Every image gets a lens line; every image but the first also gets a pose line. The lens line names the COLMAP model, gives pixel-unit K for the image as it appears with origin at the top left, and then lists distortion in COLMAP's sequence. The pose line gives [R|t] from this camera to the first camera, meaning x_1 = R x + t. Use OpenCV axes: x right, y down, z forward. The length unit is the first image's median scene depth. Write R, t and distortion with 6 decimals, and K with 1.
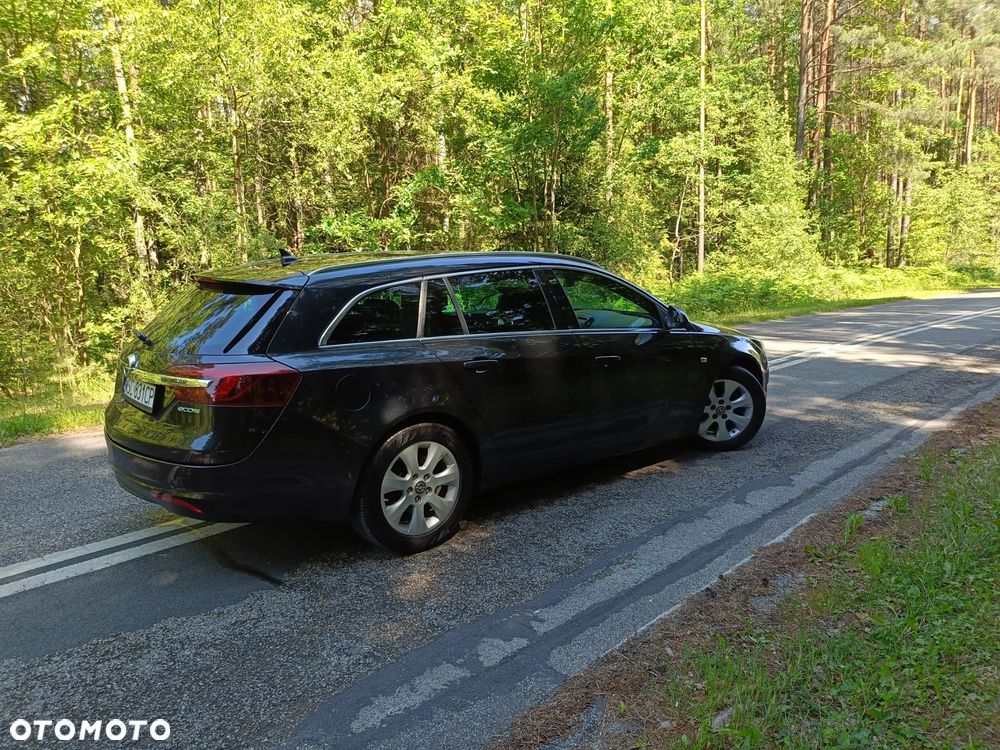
lens RADIAL K [[738.3, 0, 500.0], [0, 738.3, 375.0], [0, 0, 1]] dist [0.022276, -0.009221]
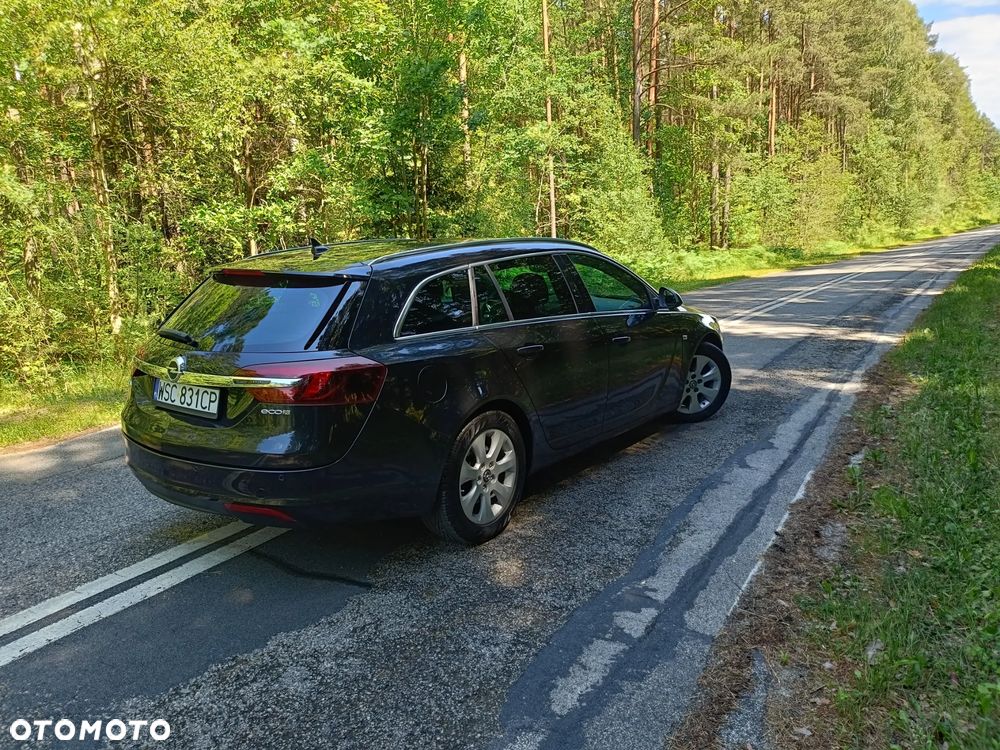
lens RADIAL K [[743.1, 0, 497.8], [0, 743.1, 376.7], [0, 0, 1]] dist [0.019593, -0.007473]
pose [[0.975310, -0.056912, 0.213379, -0.124742], [0.053529, 0.998333, 0.021605, -0.000765], [-0.214253, -0.009650, 0.976731, 0.009011]]
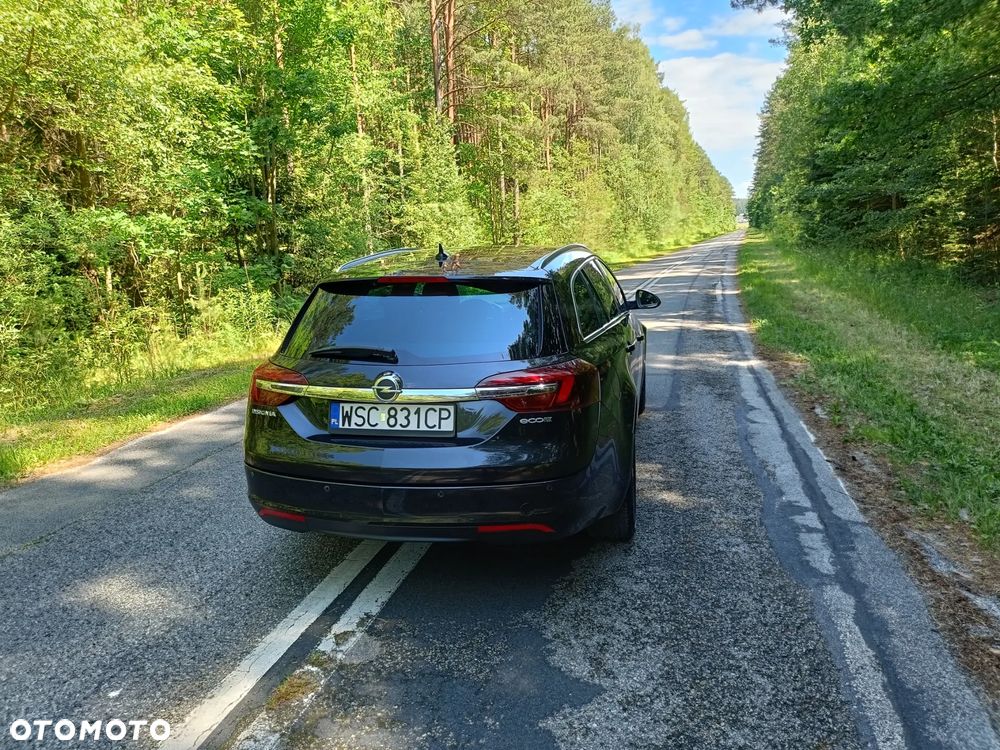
lens RADIAL K [[743.1, 0, 497.8], [0, 743.1, 376.7], [0, 0, 1]] dist [0.019593, -0.007473]
pose [[0.862686, -0.105090, 0.494701, -0.378251], [0.103780, 0.994141, 0.030210, -0.001762], [-0.494978, 0.025278, 0.868538, 0.016263]]
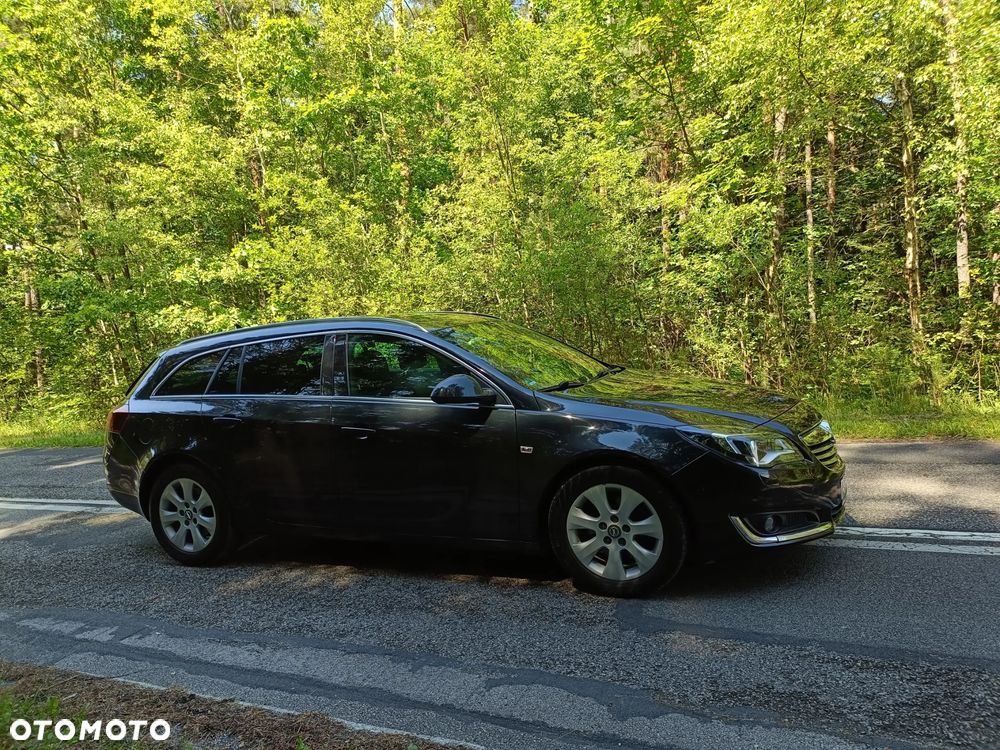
lens RADIAL K [[738.3, 0, 500.0], [0, 738.3, 375.0], [0, 0, 1]] dist [0.022276, -0.009221]
pose [[0.320481, 0.054812, -0.945668, 0.460753], [-0.079939, 0.996328, 0.030658, -0.058663], [0.943876, 0.065771, 0.323686, 0.386535]]
